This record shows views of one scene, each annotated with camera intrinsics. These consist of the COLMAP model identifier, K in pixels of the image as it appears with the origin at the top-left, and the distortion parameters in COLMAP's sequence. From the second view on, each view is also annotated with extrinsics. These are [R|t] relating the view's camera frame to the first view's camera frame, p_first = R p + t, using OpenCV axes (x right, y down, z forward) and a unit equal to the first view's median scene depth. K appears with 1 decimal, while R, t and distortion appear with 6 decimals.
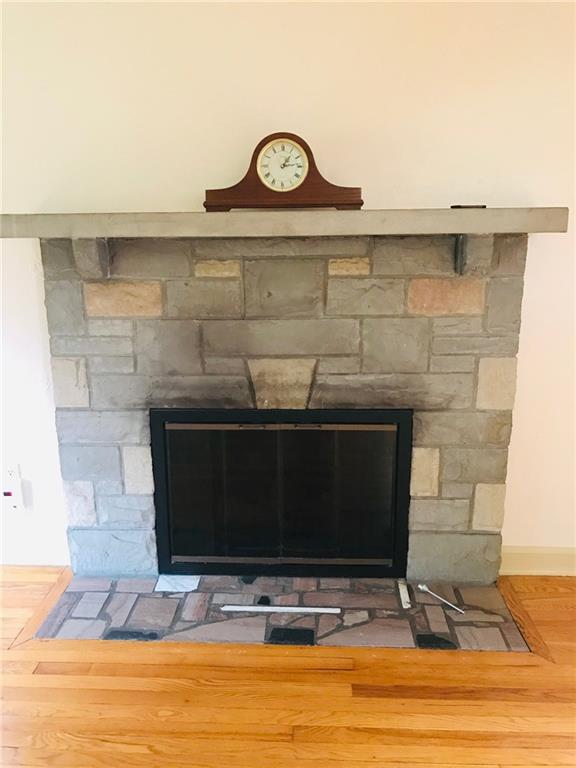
lens RADIAL K [[634.2, 0, 290.3], [0, 634.2, 385.2], [0, 0, 1]] dist [0.026202, -0.011493]
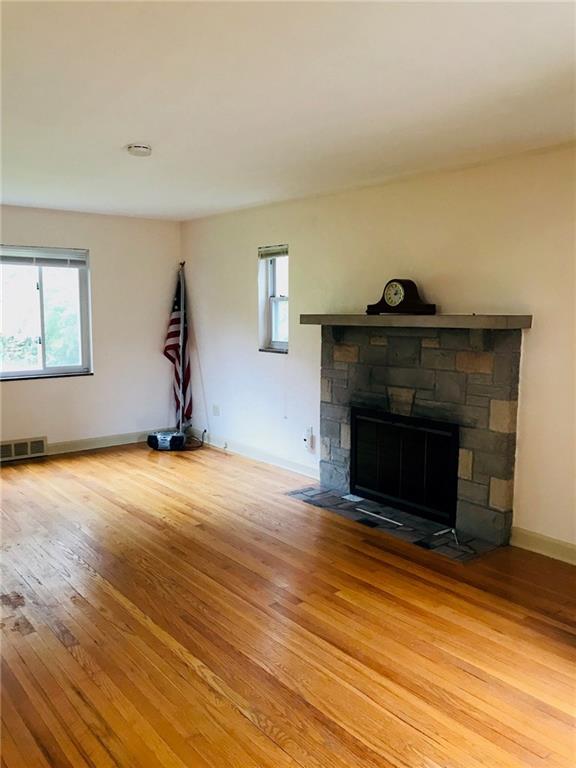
lens RADIAL K [[634.2, 0, 280.7], [0, 634.2, 381.8], [0, 0, 1]] dist [0.026202, -0.011493]
pose [[0.647210, 0.095251, -0.756338, 1.212335], [-0.190774, 0.980830, -0.039725, 0.086399], [0.738055, 0.170000, 0.652974, -0.542459]]
